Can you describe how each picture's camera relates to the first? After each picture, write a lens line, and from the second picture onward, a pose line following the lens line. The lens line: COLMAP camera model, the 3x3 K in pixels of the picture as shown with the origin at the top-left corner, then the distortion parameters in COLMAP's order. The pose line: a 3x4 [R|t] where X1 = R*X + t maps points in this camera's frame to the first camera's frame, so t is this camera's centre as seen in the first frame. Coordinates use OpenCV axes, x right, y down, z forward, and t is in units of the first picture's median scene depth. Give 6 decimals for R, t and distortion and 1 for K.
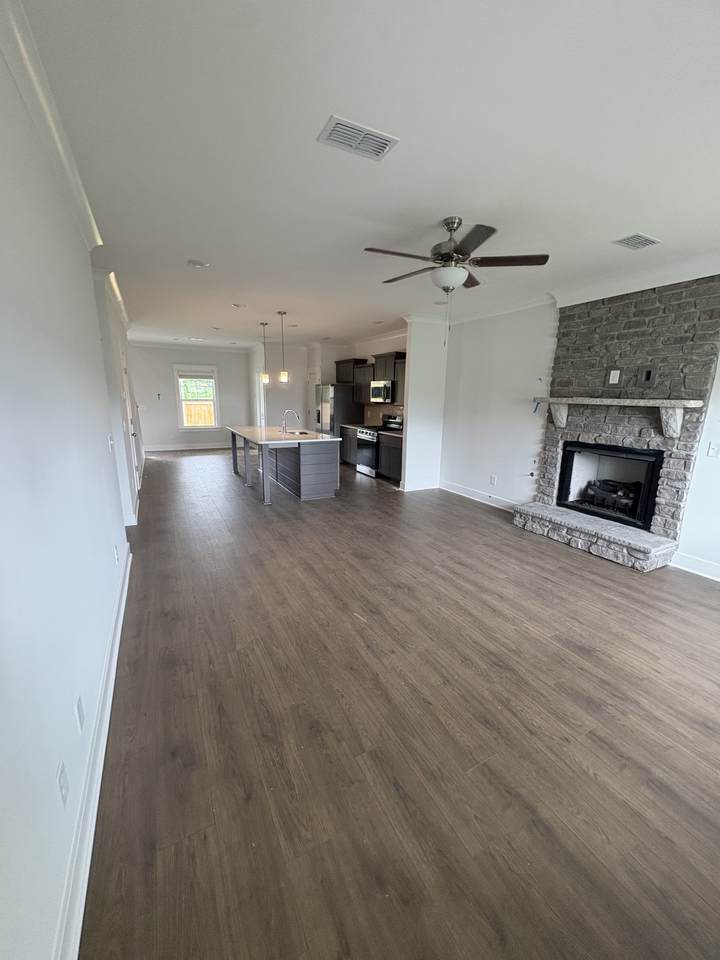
lens RADIAL K [[385.1, 0, 359.9], [0, 385.1, 479.2], [0, 0, 1]] dist [-0.005876, 0.001260]
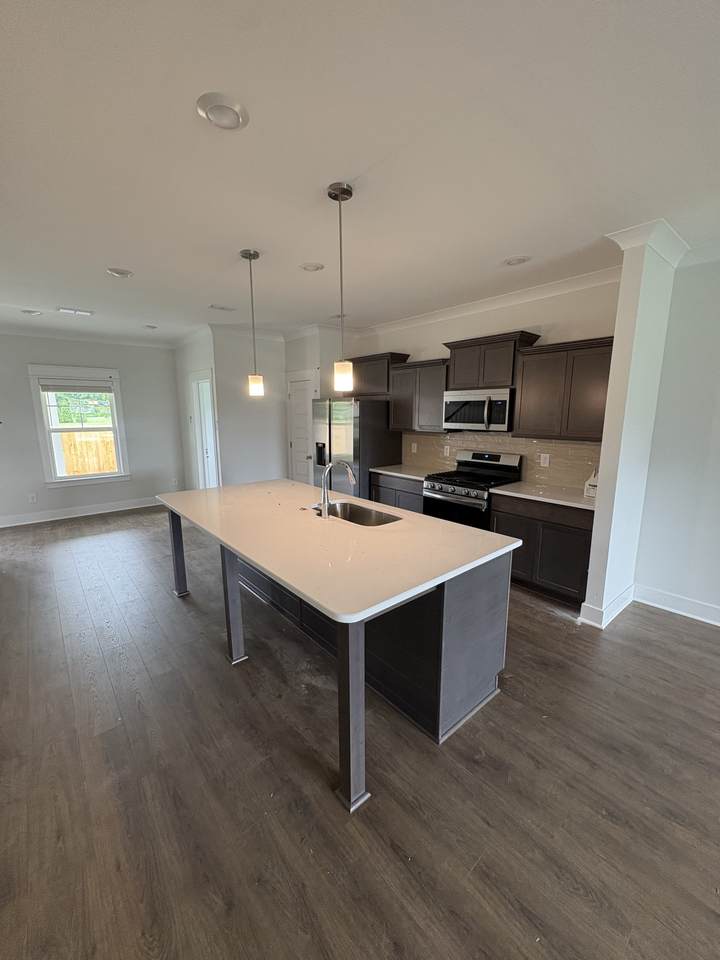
lens RADIAL K [[385.1, 0, 359.7], [0, 385.1, 479.2], [0, 0, 1]] dist [-0.005876, 0.001260]
pose [[0.975458, -0.058234, 0.212345, -0.497313], [0.066203, 0.997337, -0.030604, -0.297994], [-0.209997, 0.043911, 0.976716, 1.222409]]
